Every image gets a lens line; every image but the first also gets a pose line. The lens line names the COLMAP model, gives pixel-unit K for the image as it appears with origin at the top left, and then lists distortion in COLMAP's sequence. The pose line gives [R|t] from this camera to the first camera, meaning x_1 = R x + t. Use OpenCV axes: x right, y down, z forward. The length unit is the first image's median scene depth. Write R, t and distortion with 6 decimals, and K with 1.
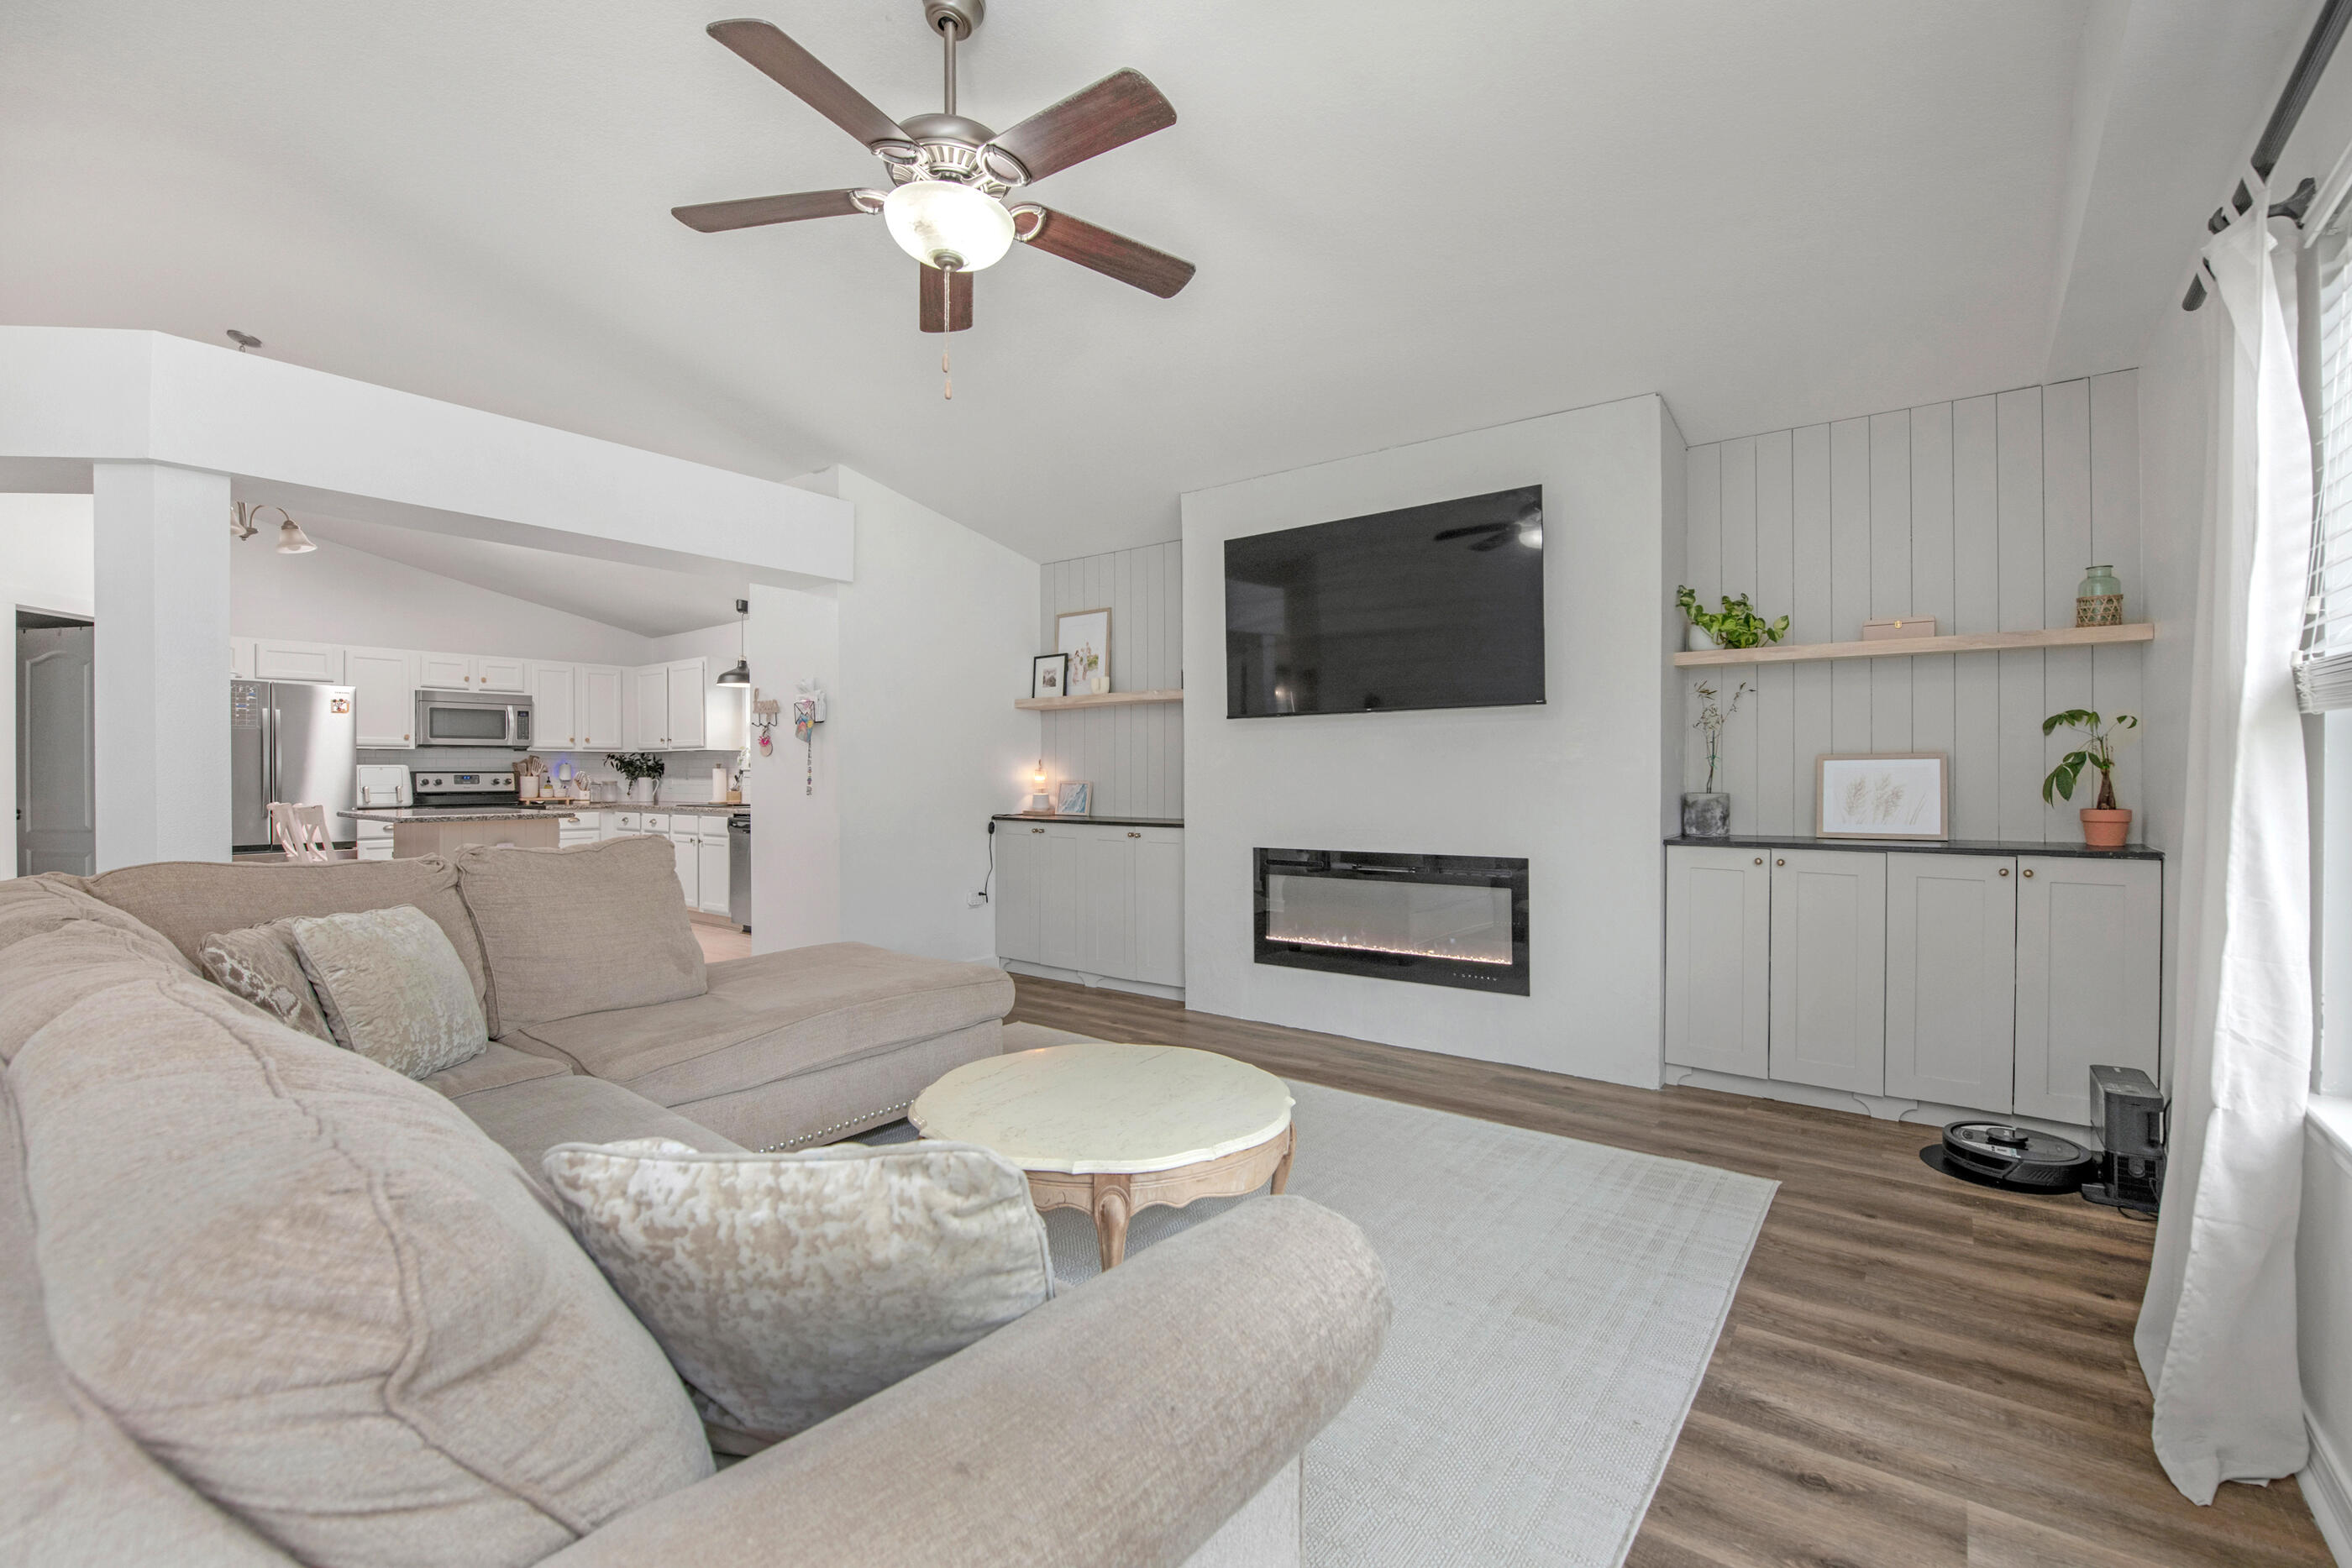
lens RADIAL K [[987.7, 0, 1267.4], [0, 987.7, 775.5], [0, 0, 1]] dist [-0.032818, -0.000434]
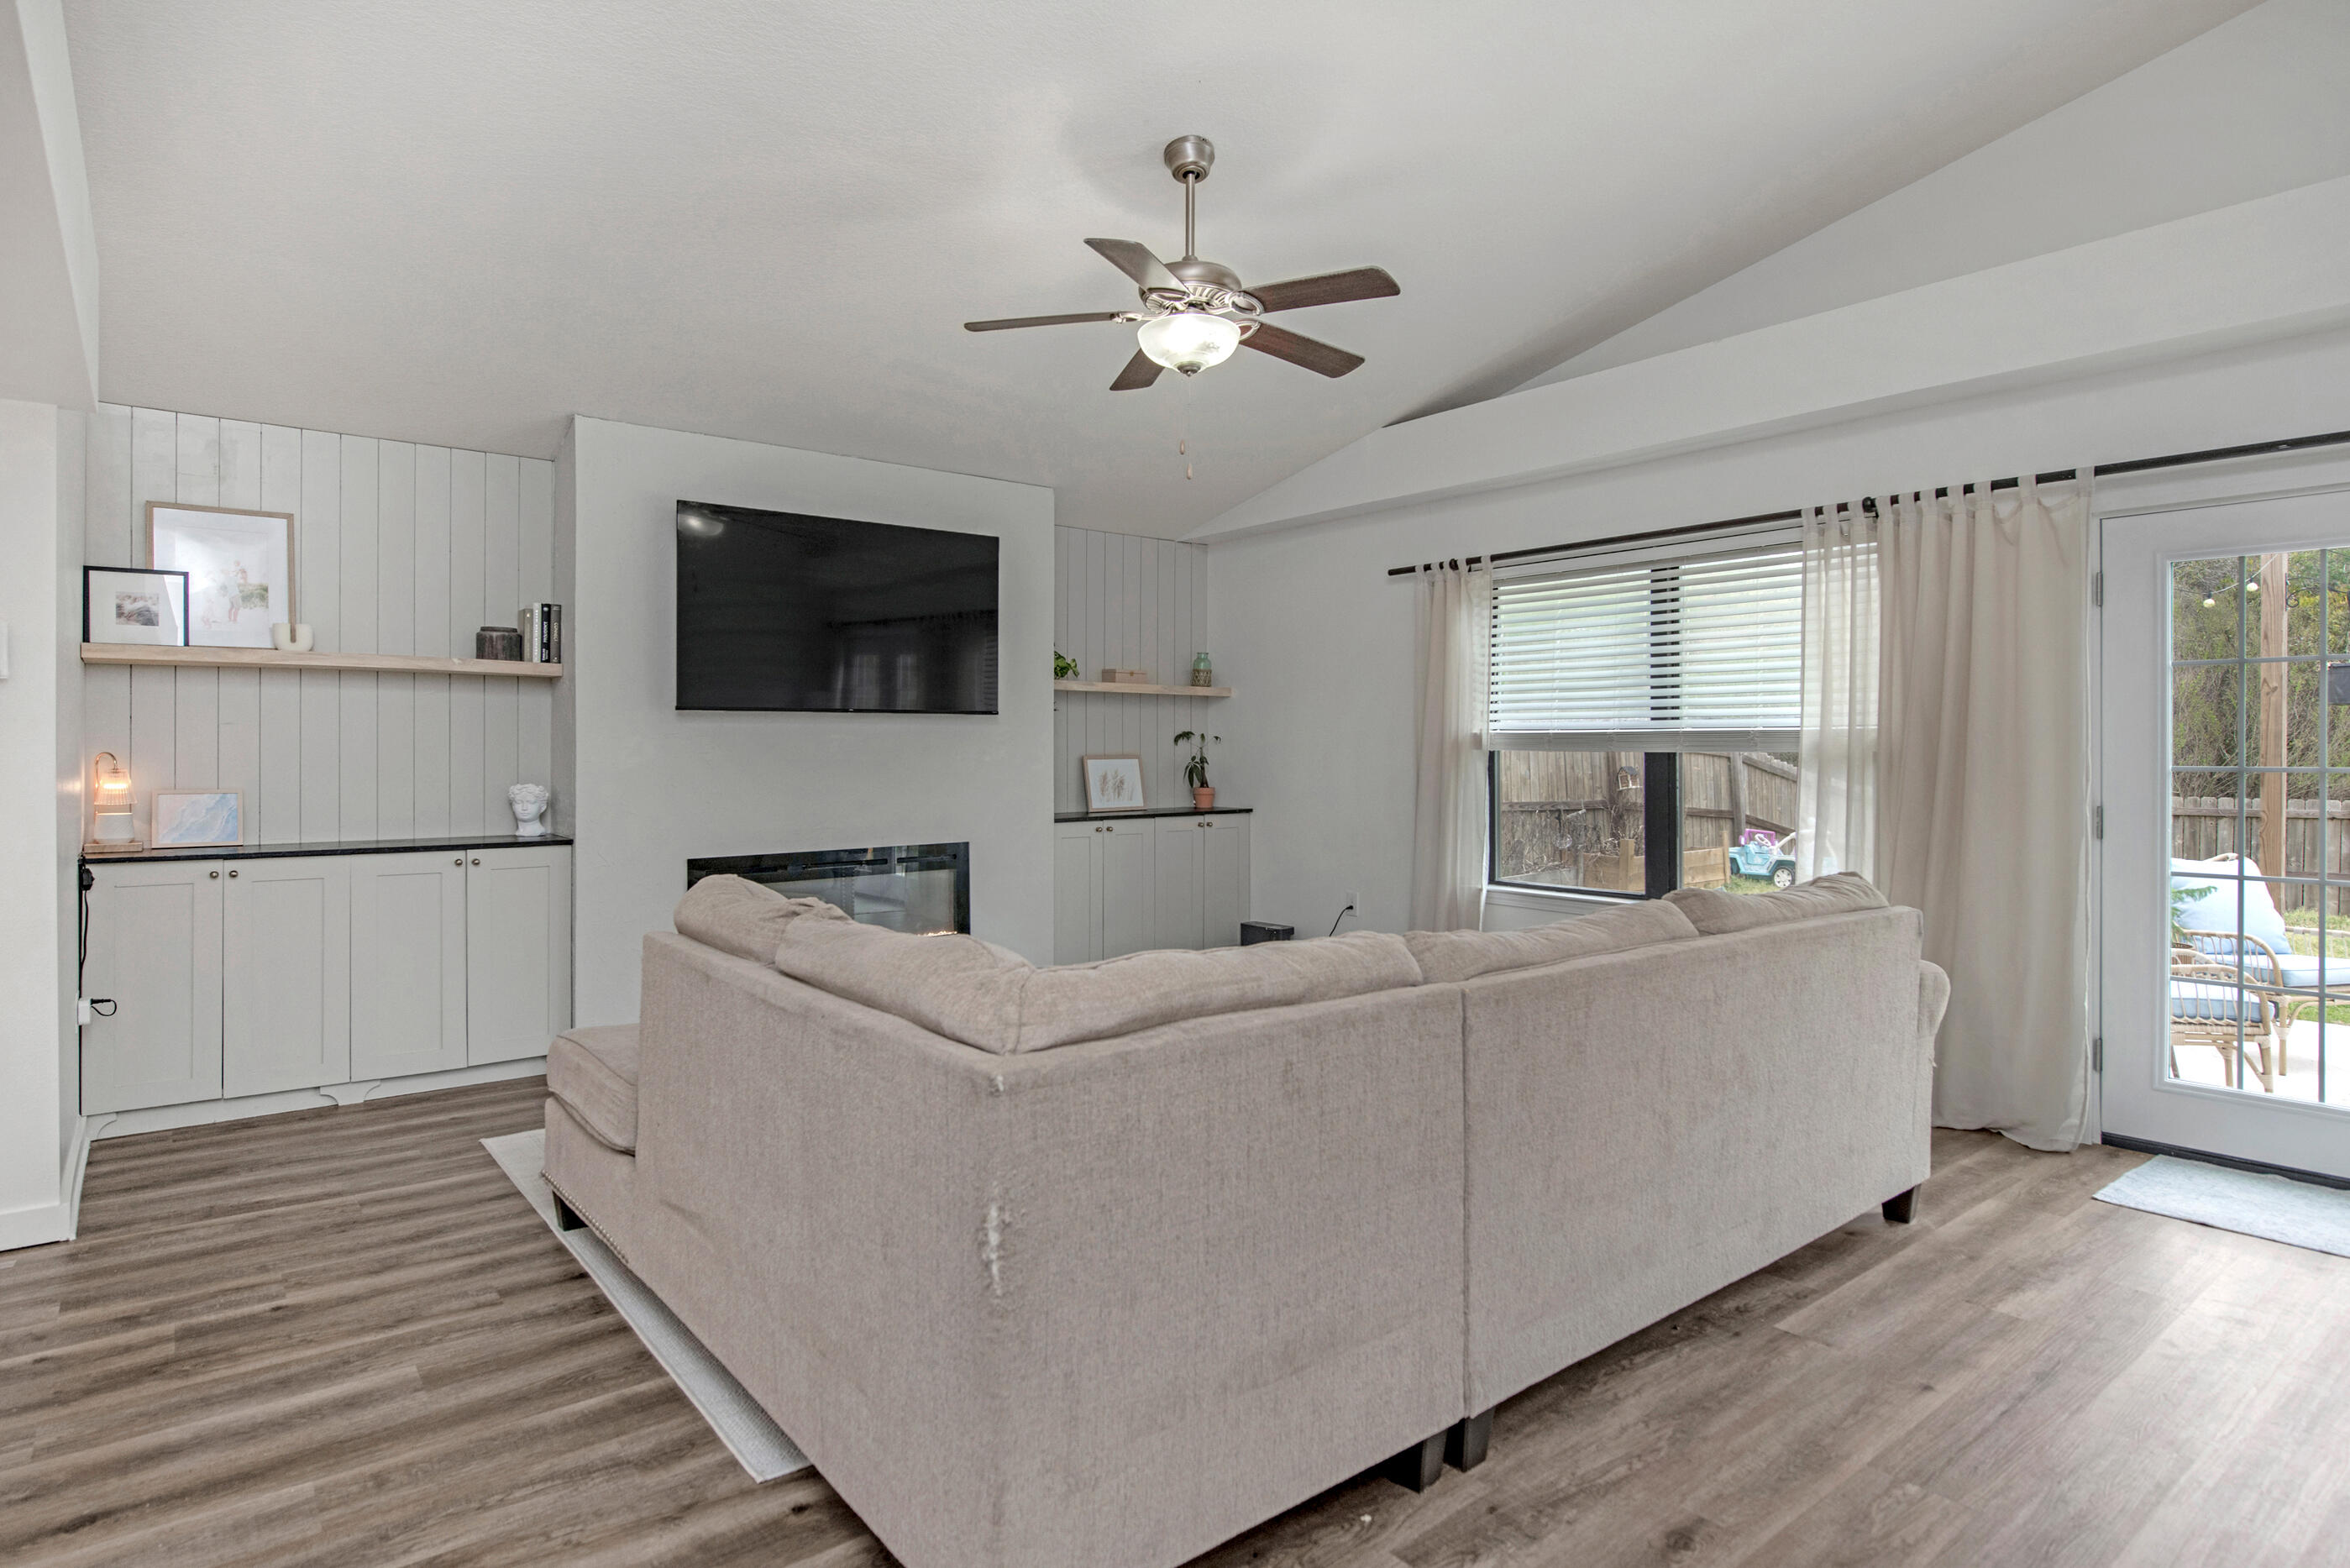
lens RADIAL K [[1213.8, 0, 1177.3], [0, 1213.8, 757.7], [0, 0, 1]] dist [0.002497, 0.000122]
pose [[0.275453, -0.000548, 0.961315, -0.730004], [0.002528, 0.999997, -0.000155, -0.011836], [-0.961311, 0.002473, 0.275453, 0.234131]]
